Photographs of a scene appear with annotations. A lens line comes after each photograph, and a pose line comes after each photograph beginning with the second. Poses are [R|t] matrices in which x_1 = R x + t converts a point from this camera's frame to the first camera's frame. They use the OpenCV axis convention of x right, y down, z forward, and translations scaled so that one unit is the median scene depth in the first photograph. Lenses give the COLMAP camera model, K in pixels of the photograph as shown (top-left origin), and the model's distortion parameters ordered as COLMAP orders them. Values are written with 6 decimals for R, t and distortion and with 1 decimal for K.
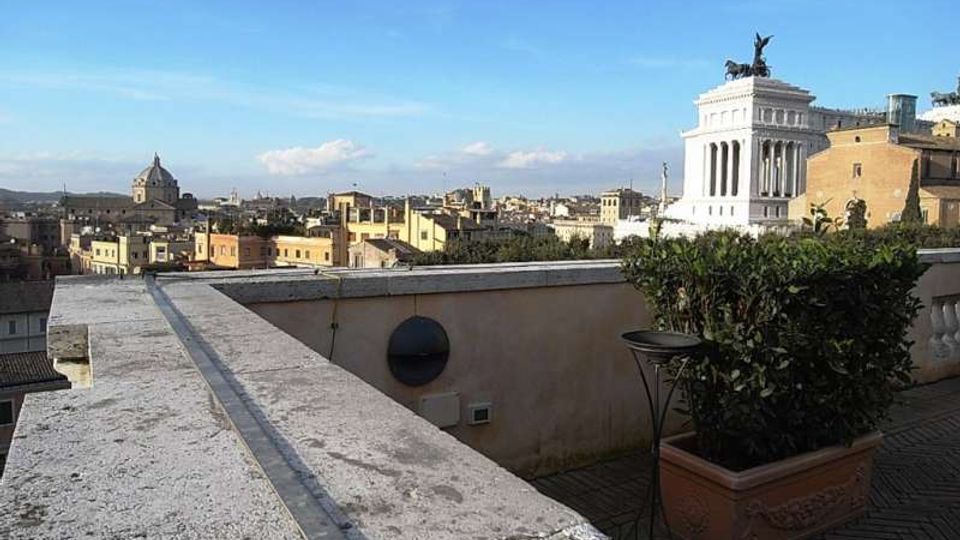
lens RADIAL K [[686.4, 0, 461.1], [0, 686.4, 252.8], [0, 0, 1]] dist [-0.052926, -0.006983]
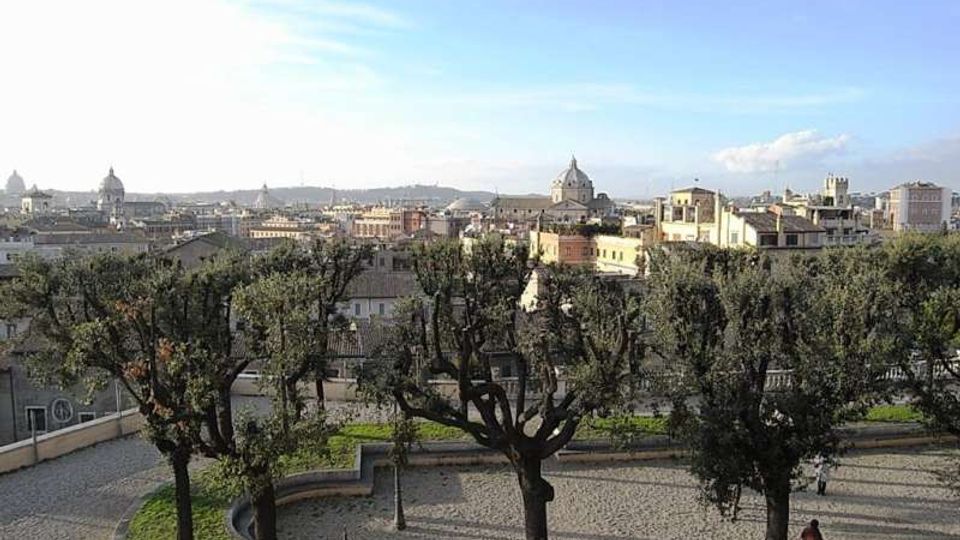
lens RADIAL K [[686.4, 0, 461.1], [0, 686.4, 252.8], [0, 0, 1]] dist [-0.052926, -0.006983]
pose [[0.799423, 0.031175, -0.599959, 0.154273], [-0.030720, 0.999467, 0.011001, -0.005238], [0.599983, 0.009636, 0.799955, 0.120116]]
